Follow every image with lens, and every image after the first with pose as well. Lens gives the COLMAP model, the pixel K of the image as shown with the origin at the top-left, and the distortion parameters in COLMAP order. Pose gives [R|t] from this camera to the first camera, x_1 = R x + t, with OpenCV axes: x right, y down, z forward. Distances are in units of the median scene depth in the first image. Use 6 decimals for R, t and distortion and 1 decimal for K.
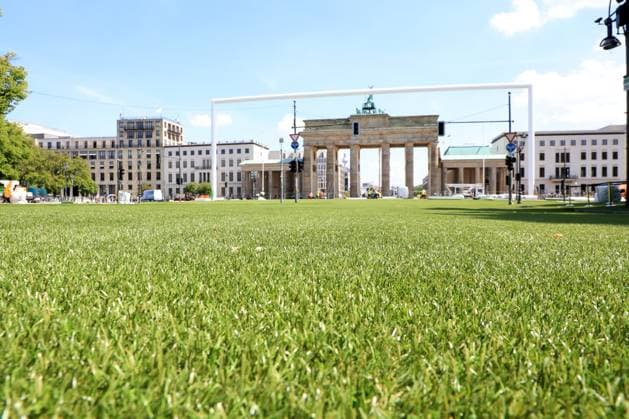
lens RADIAL K [[486.4, 0, 286.7], [0, 486.4, 219.7], [0, 0, 1]] dist [-0.098710, 0.027614]
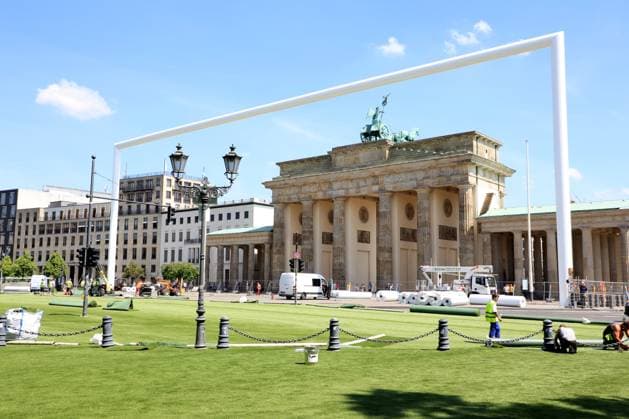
lens RADIAL K [[650.1, 0, 296.8], [0, 650.1, 194.3], [0, 0, 1]] dist [0.026255, 0.000000]
pose [[0.876529, -0.054203, -0.478287, 0.431494], [-0.027978, 0.986223, -0.163039, -0.028116], [0.480535, 0.156291, 0.862936, 0.280123]]
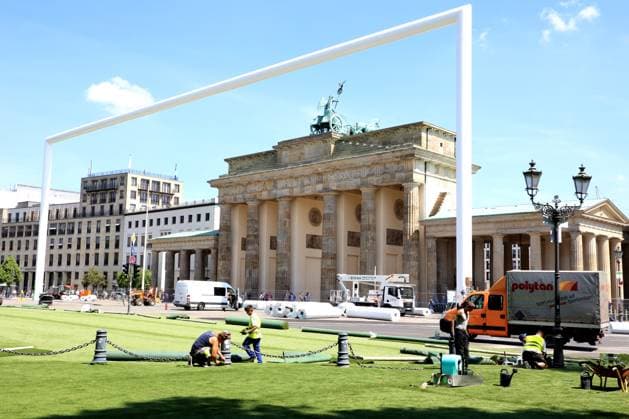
lens RADIAL K [[720.3, 0, 288.7], [0, 720.3, 204.4], [0, 0, 1]] dist [0.082730, 0.000000]
pose [[0.837337, -0.045349, -0.544804, 0.519036], [-0.044012, 0.987727, -0.149862, -0.030093], [0.544913, 0.149462, 0.825064, 0.340807]]
